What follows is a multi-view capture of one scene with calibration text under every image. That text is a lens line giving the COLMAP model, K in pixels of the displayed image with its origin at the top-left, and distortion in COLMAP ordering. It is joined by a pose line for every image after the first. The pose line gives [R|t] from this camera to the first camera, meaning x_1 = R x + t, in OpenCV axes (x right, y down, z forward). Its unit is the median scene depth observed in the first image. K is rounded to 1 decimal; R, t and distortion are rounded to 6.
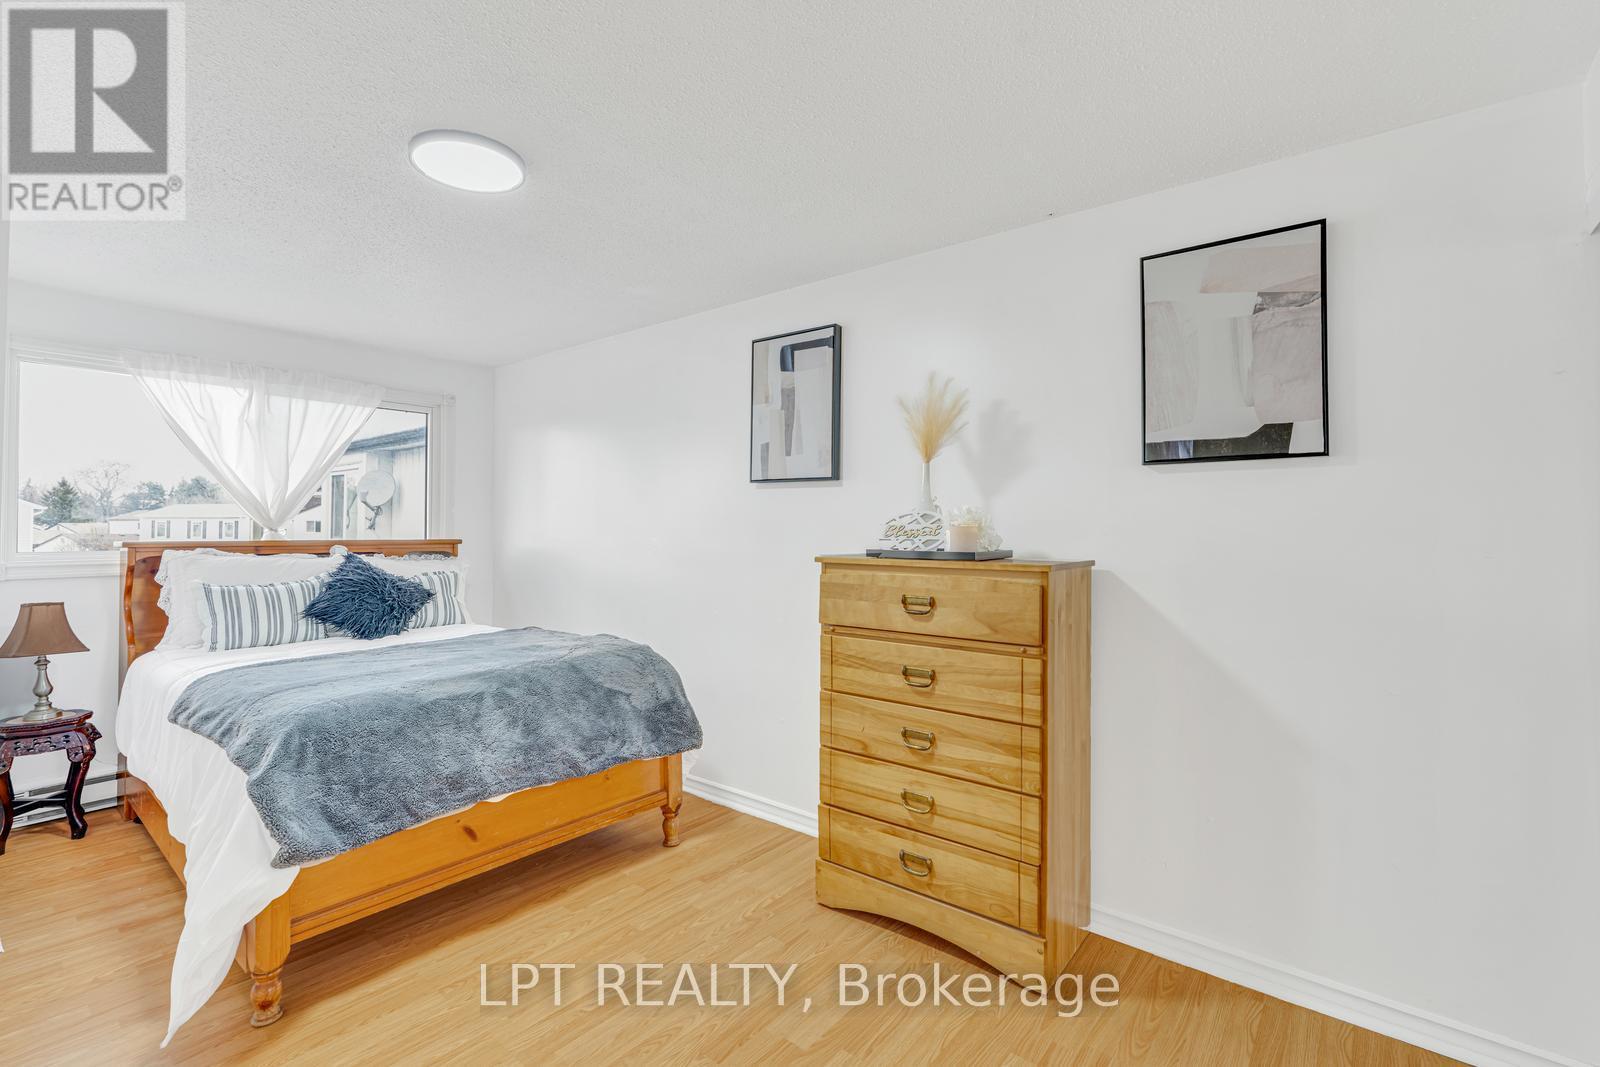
lens RADIAL K [[704.5, 0, 801.7], [0, 704.5, 523.2], [0, 0, 1]] dist [-0.005390, 0.000667]
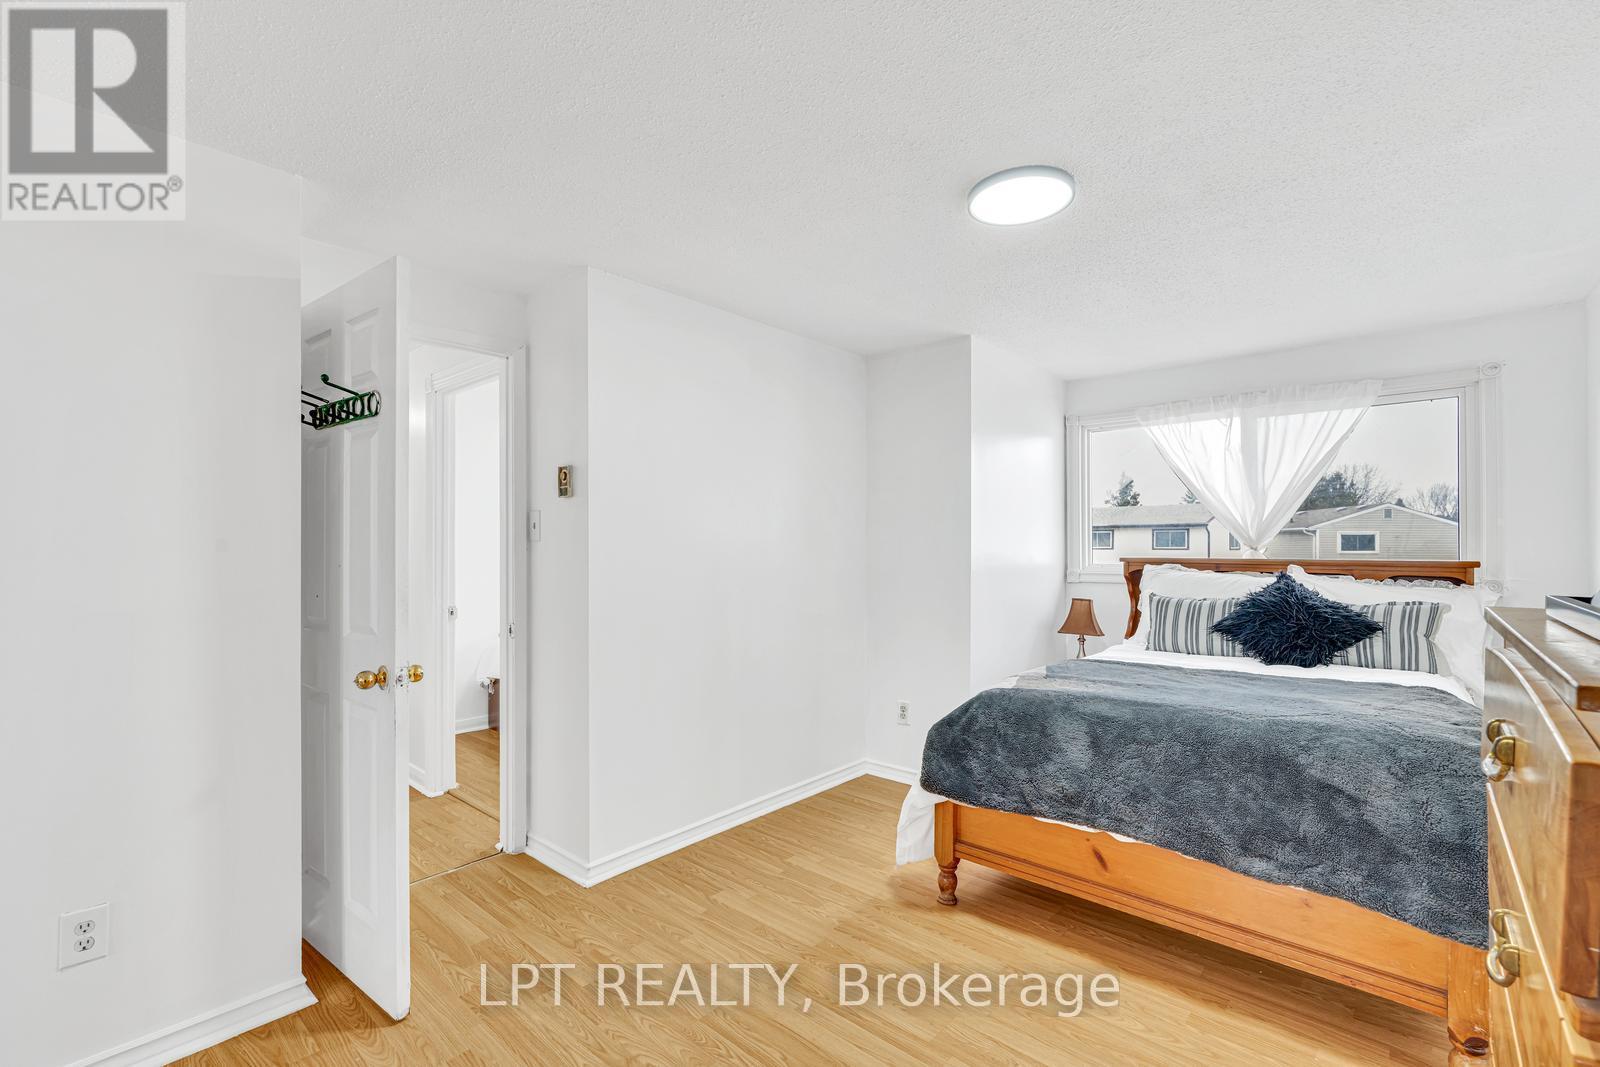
lens RADIAL K [[704.5, 0, 801.2], [0, 704.5, 550.7], [0, 0, 1]] dist [-0.005390, 0.000667]
pose [[-0.037647, 0.003365, -0.999285, 0.361236], [0.008614, 0.999958, 0.003043, 0.004759], [0.999254, -0.008494, -0.037674, 0.437688]]
